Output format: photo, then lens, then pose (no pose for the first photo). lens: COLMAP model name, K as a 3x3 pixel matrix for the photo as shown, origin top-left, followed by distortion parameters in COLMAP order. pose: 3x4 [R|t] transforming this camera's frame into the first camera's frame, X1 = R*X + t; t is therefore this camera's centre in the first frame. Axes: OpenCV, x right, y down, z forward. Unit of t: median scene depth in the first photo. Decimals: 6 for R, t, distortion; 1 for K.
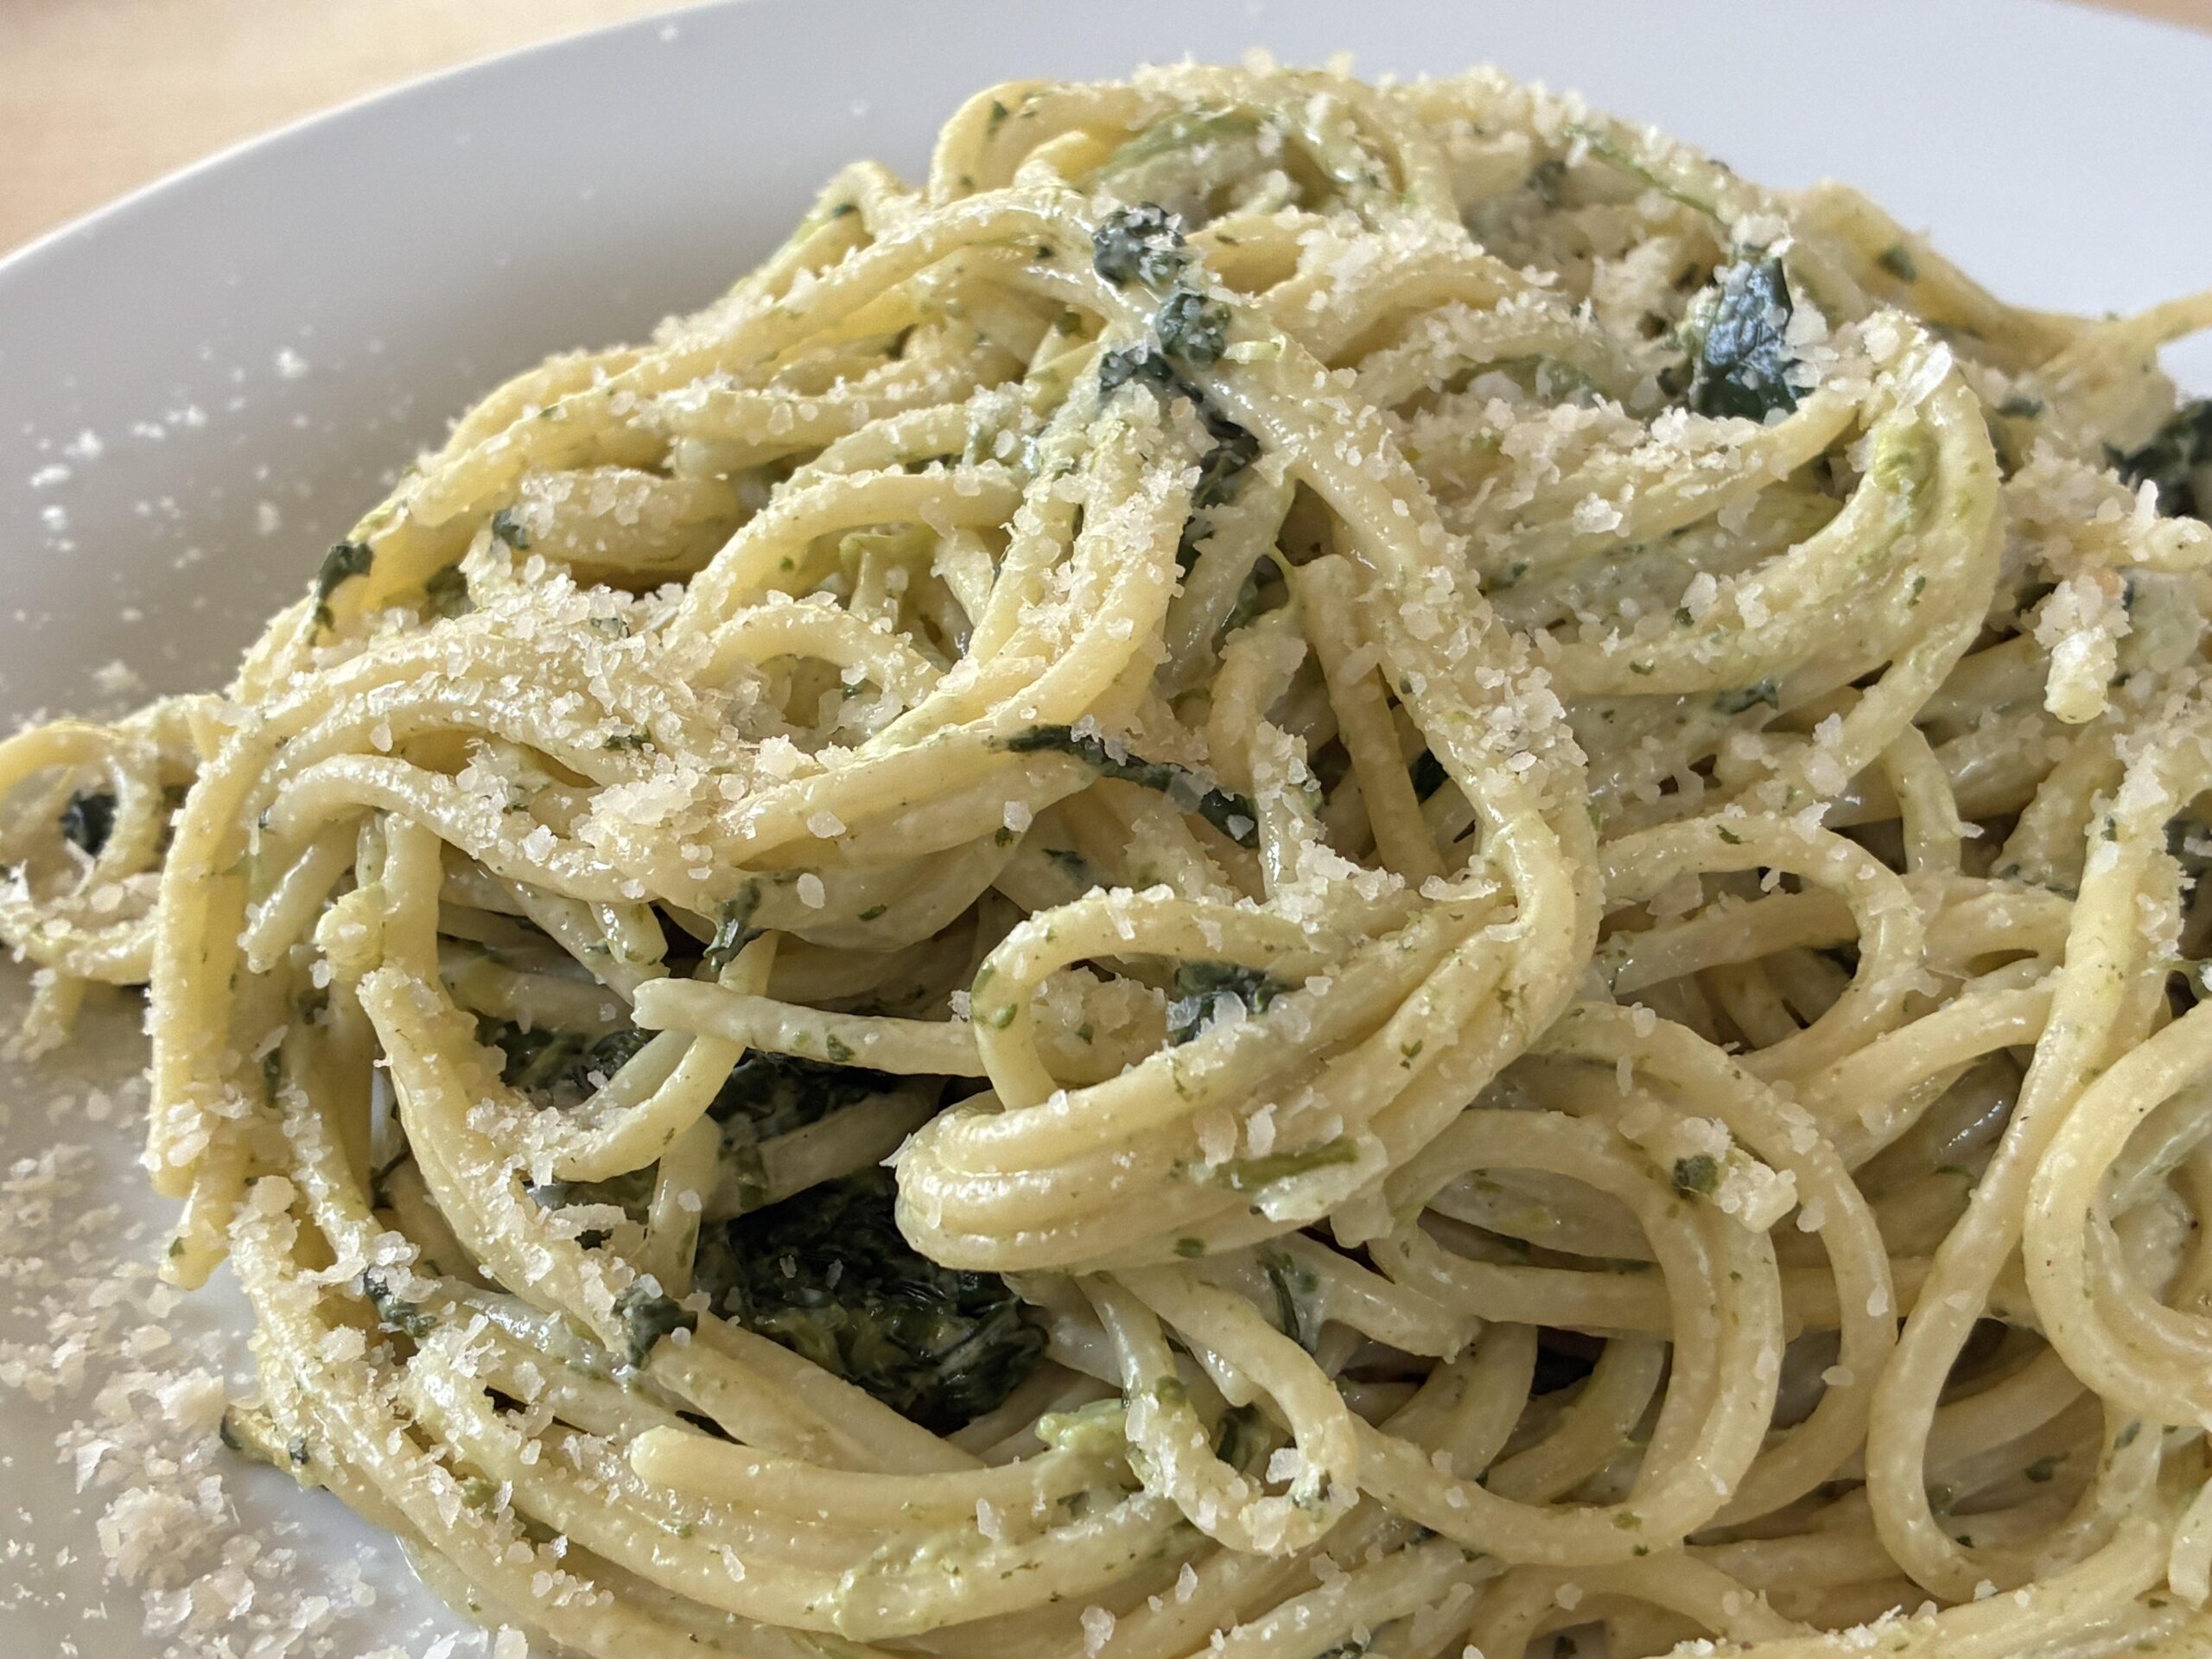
lens RADIAL K [[3113.6, 0, 1106.0], [0, 3113.6, 829.5], [0, 0, 1]] dist [0.268715, -1.453253]
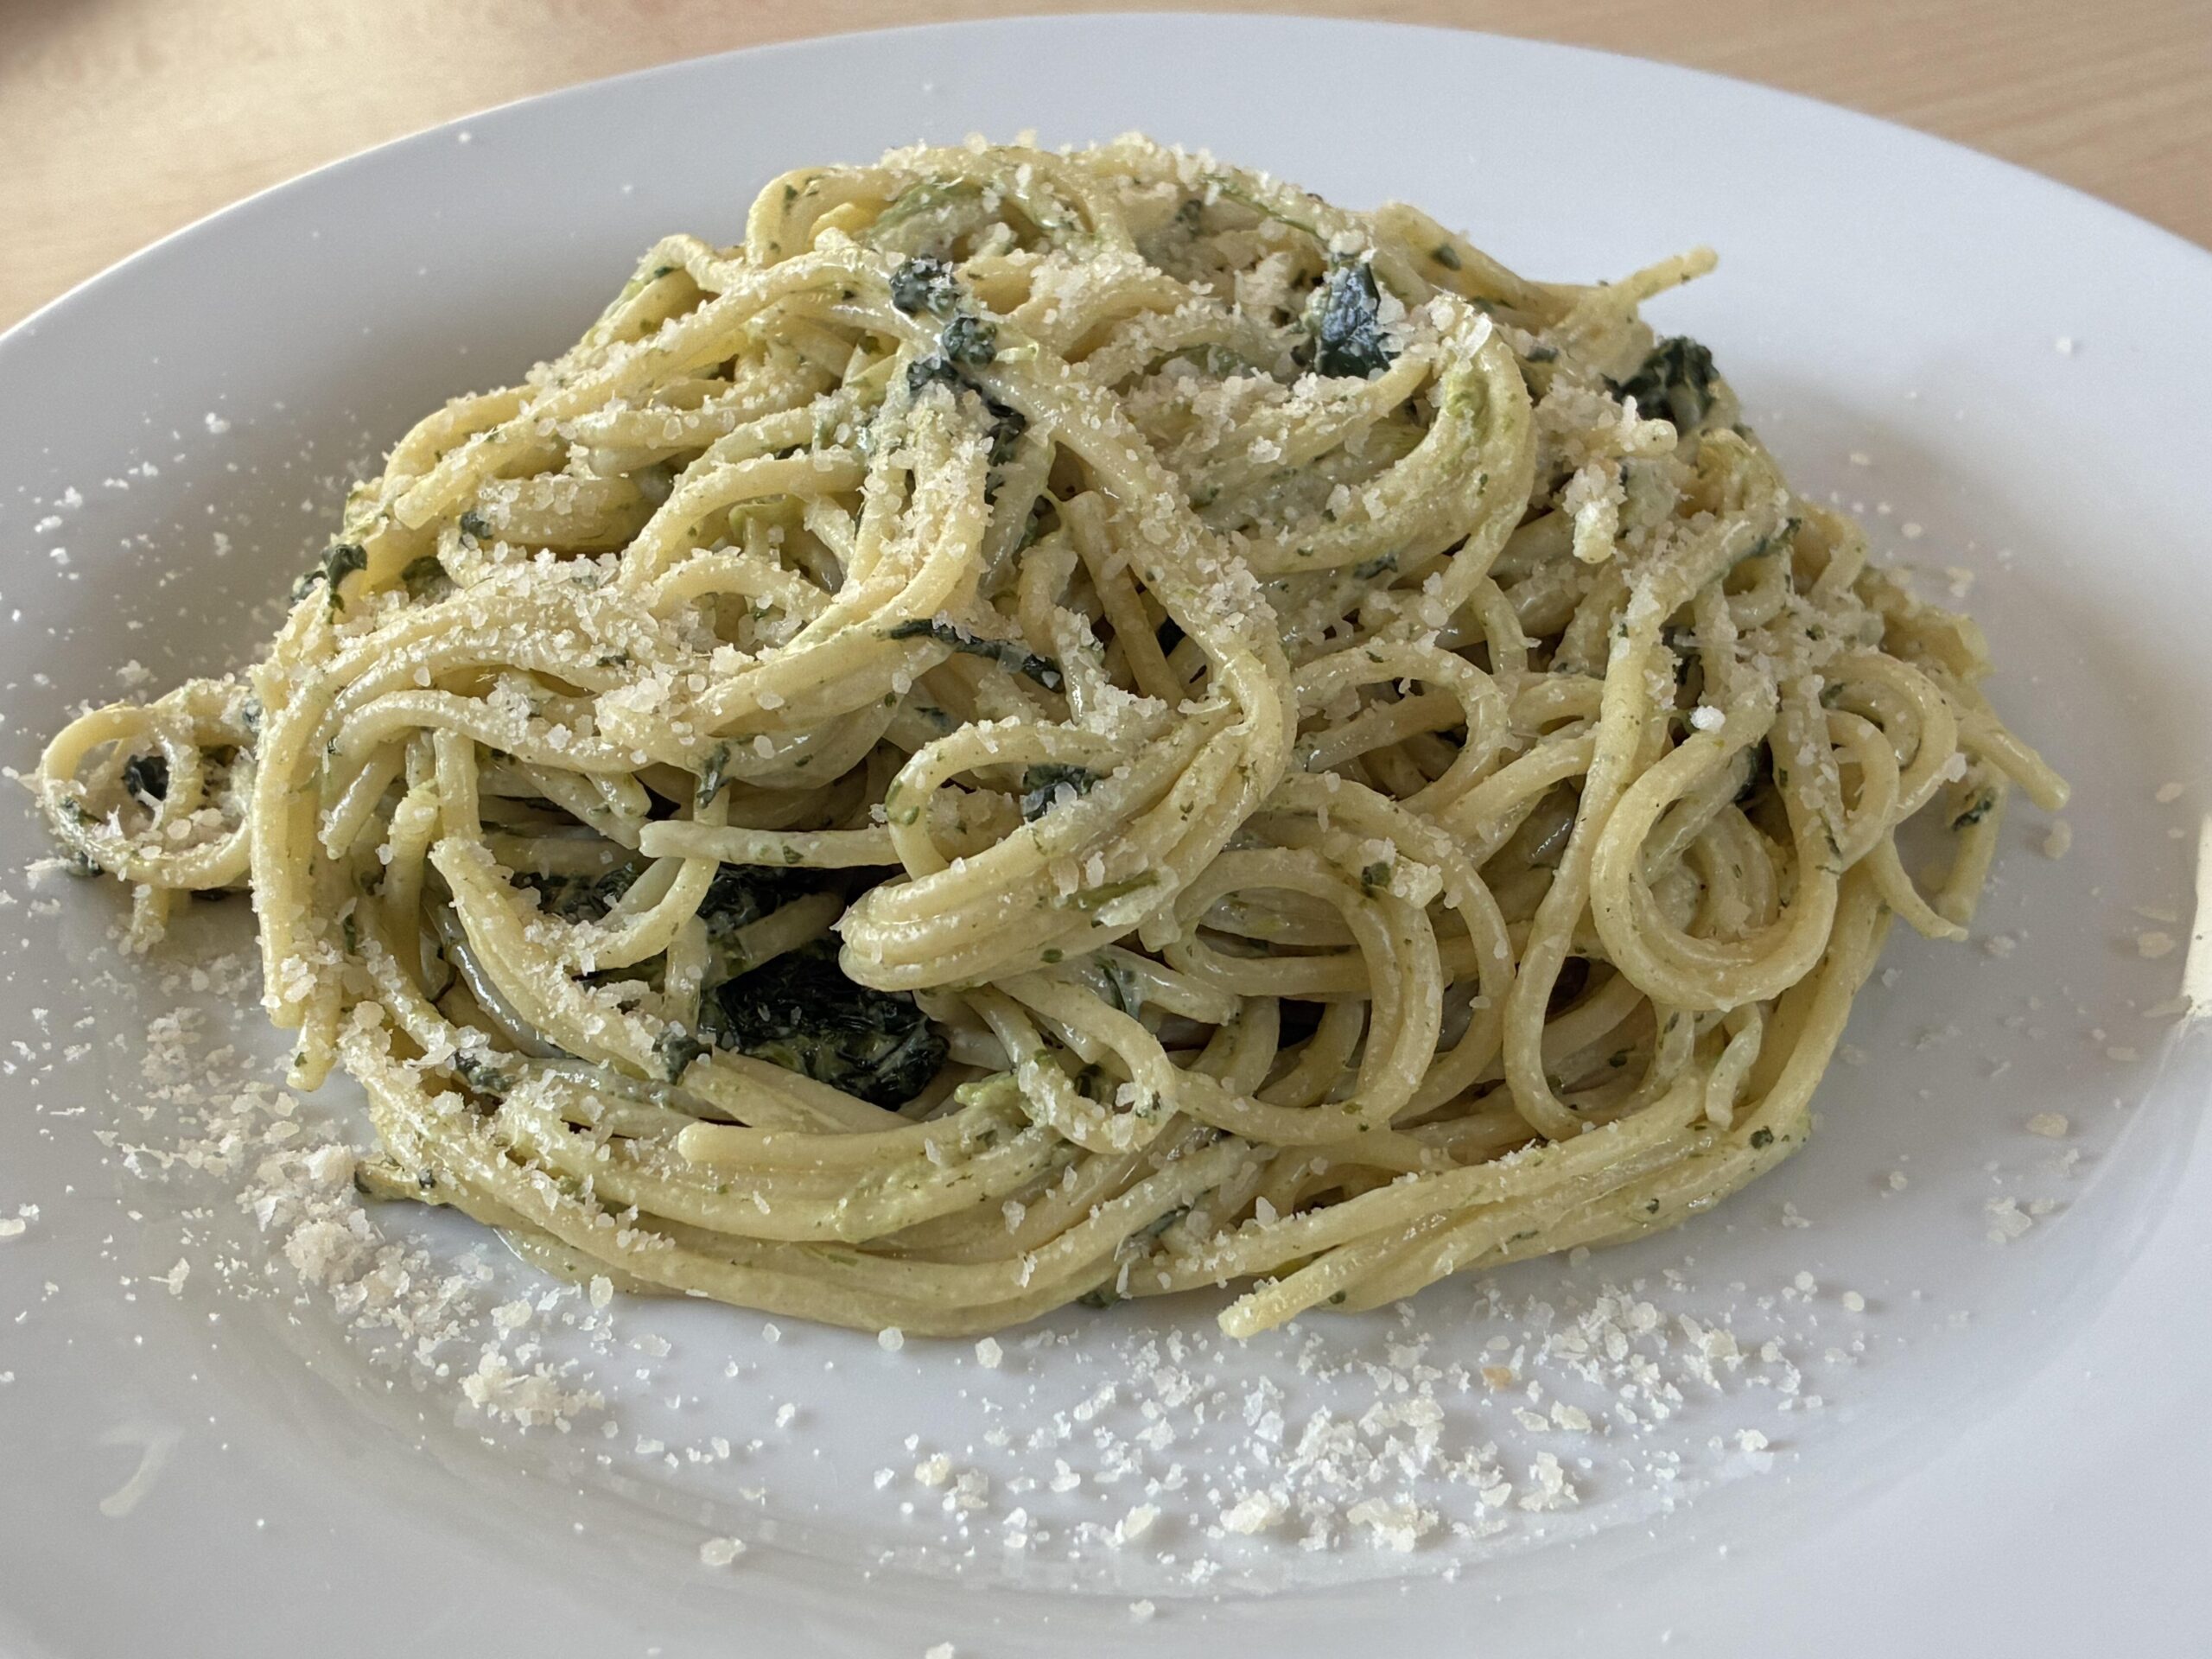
lens RADIAL K [[3113.6, 0, 1106.0], [0, 3113.6, 829.5], [0, 0, 1]] dist [0.268715, -1.453253]
pose [[0.987637, -0.093834, 0.125570, -0.117127], [0.094229, 0.995547, 0.002806, 0.065246], [-0.125275, 0.009061, 0.992081, -0.435913]]
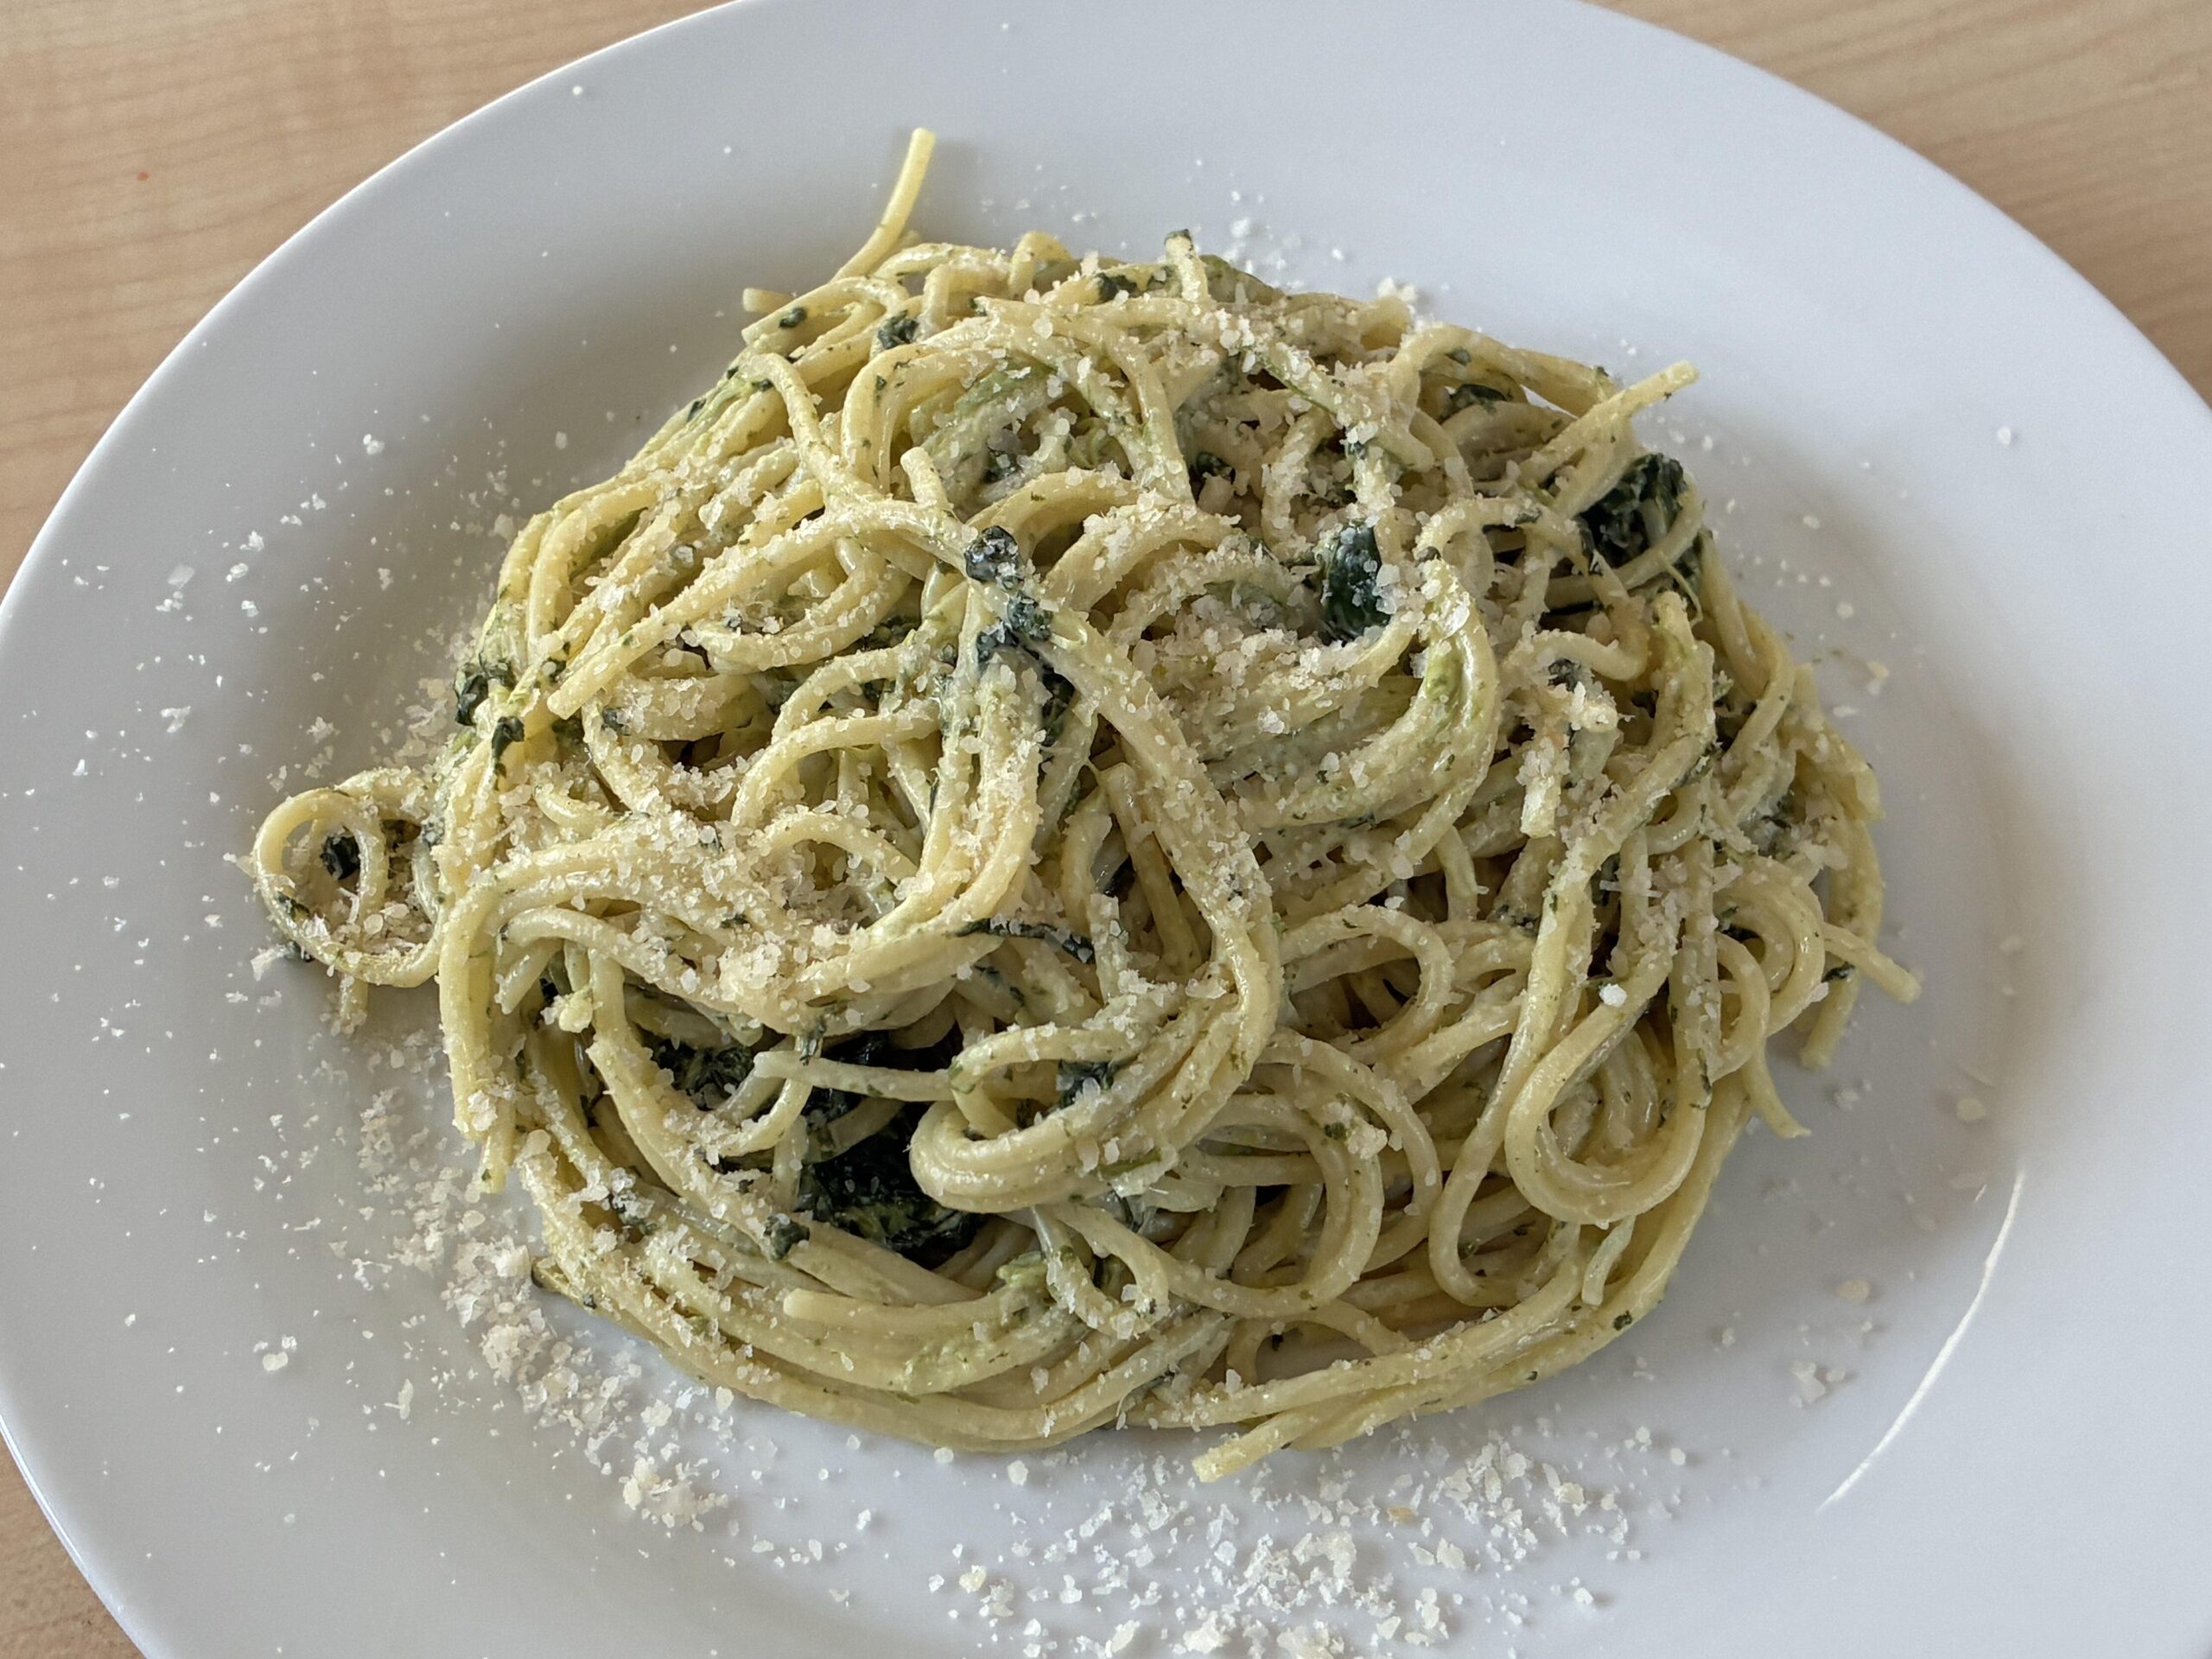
lens RADIAL K [[3098.3, 0, 1114.1], [0, 3098.3, 821.0], [0, 0, 1]] dist [0.354315, -2.215349]
pose [[0.993016, -0.085419, 0.081380, -0.077409], [0.054574, 0.944119, 0.325054, -0.636474], [-0.104599, -0.318343, 0.942187, -0.654484]]
